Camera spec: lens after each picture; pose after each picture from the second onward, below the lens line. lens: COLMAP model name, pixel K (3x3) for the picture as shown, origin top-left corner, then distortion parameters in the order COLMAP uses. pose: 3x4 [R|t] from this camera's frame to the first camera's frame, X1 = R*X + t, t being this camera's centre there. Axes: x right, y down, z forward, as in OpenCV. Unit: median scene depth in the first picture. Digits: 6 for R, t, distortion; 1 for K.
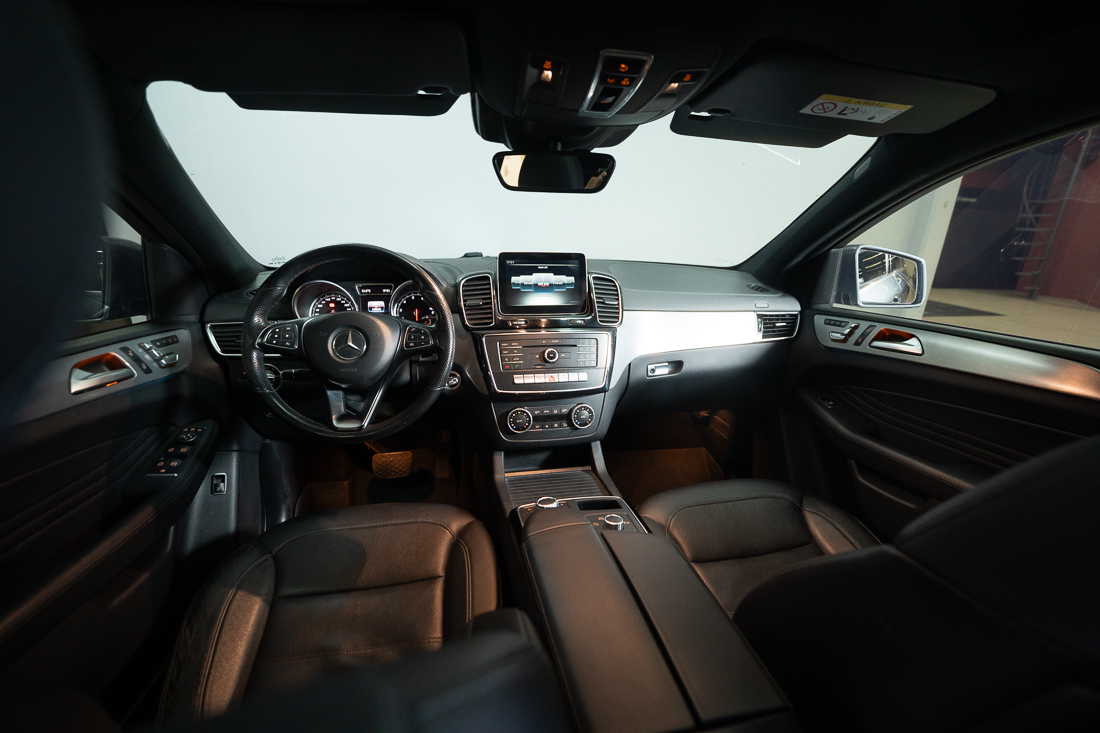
lens RADIAL K [[445.6, 0, 550.0], [0, 445.6, 366.5], [0, 0, 1]] dist [-0.026403, 0.002840]
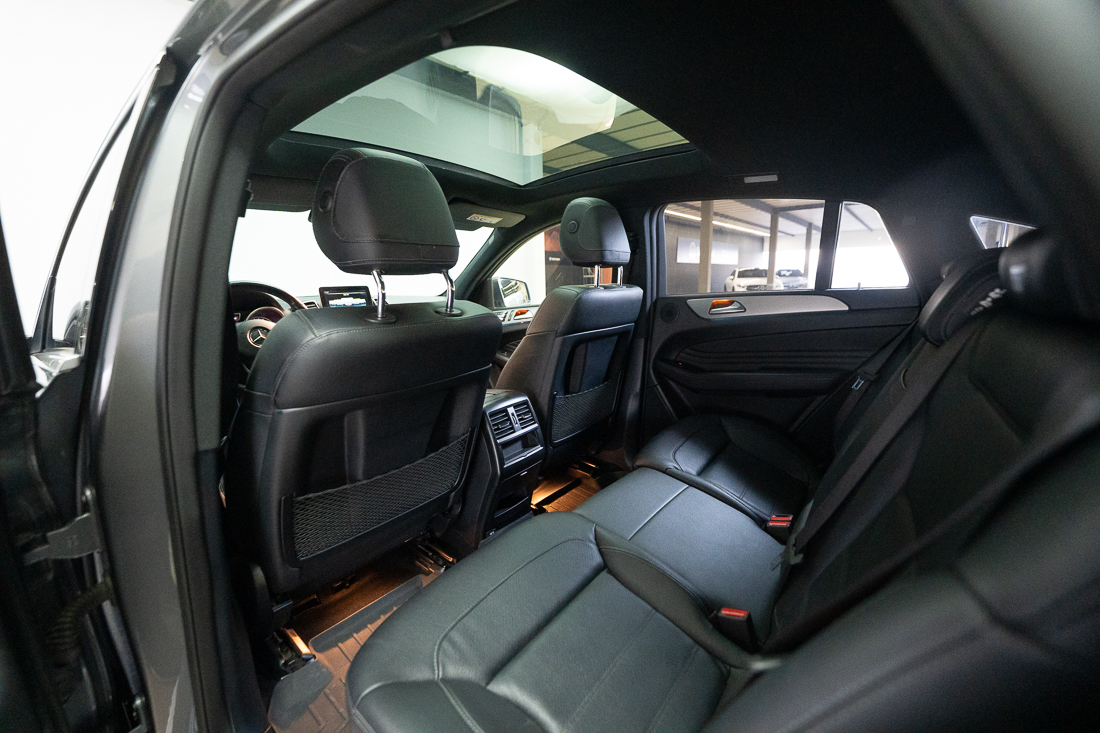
lens RADIAL K [[445.6, 0, 550.0], [0, 445.6, 366.5], [0, 0, 1]] dist [-0.026403, 0.002840]
pose [[0.759282, -0.163356, 0.629925, -0.542966], [0.249319, 0.967145, -0.049711, 0.326587], [-0.601108, 0.194797, 0.775064, -0.740362]]
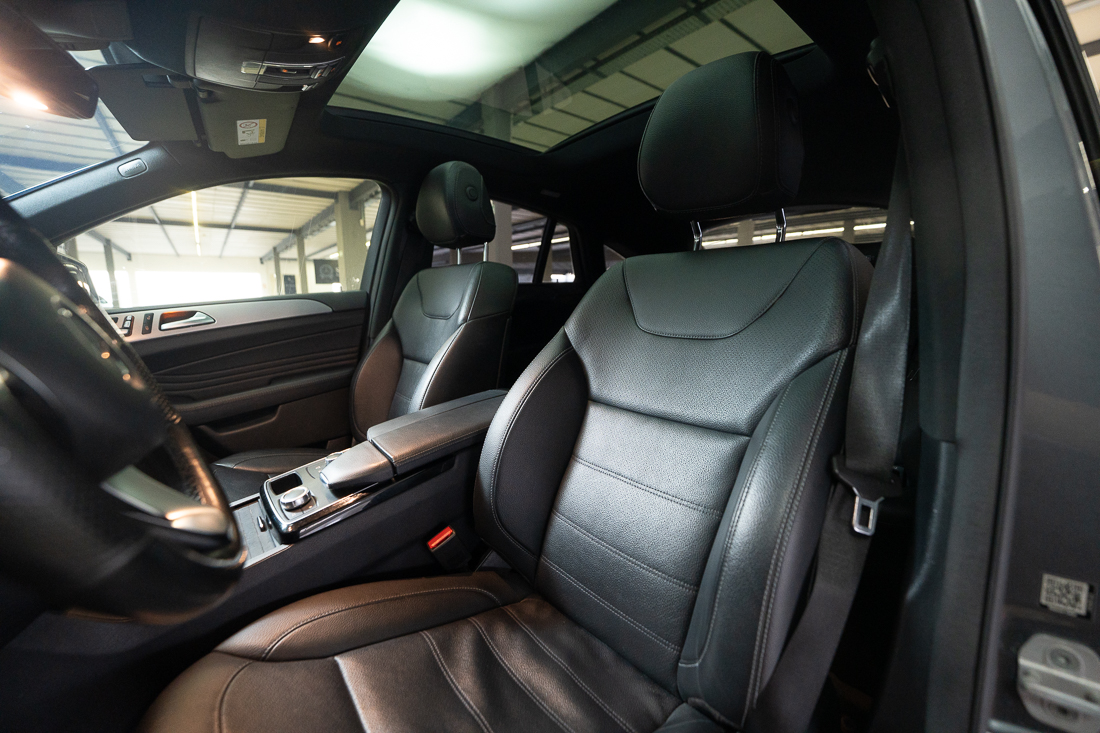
lens RADIAL K [[445.6, 0, 550.0], [0, 445.6, 366.5], [0, 0, 1]] dist [-0.026403, 0.002840]
pose [[-0.481058, -0.151750, 0.863455, -0.736417], [0.288701, 0.902549, 0.319465, -0.032425], [-0.827789, 0.402961, -0.390369, 0.662110]]
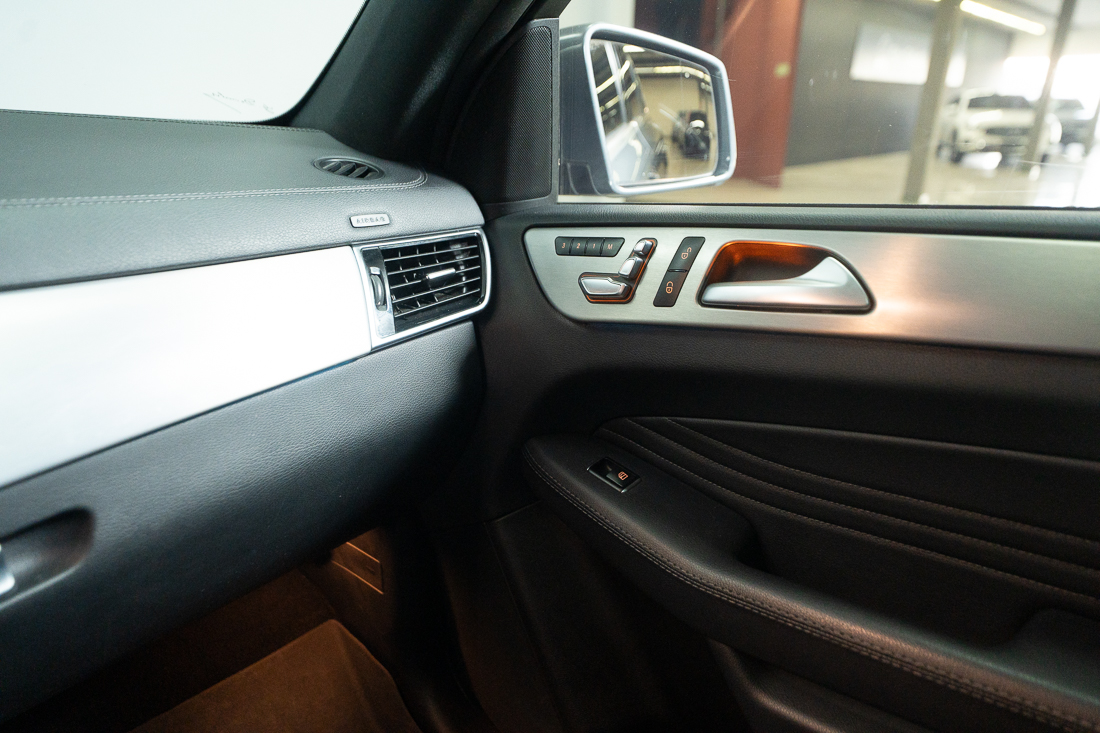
lens RADIAL K [[699.4, 0, 550.0], [0, 699.4, 366.5], [0, 0, 1]] dist [0.003996, 0.000533]
pose [[0.799393, -0.225660, 0.556821, 0.345702], [0.207043, 0.973483, 0.097280, -0.075167], [-0.564008, 0.037521, 0.824917, 0.649719]]
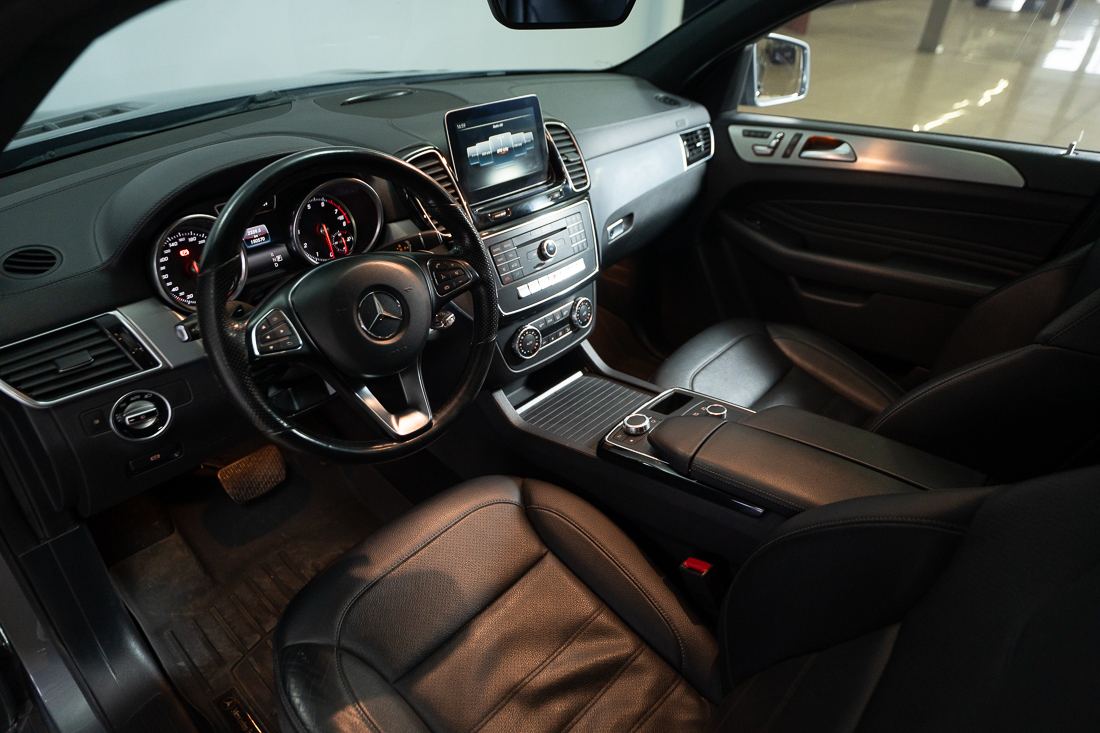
lens RADIAL K [[667.2, 0, 550.0], [0, 667.2, 366.5], [0, 0, 1]] dist [0.005551, 0.000773]
pose [[0.807477, -0.329958, 0.488988, -0.593330], [0.185590, 0.928939, 0.320358, -0.194033], [-0.559944, -0.167930, 0.811333, 0.040397]]
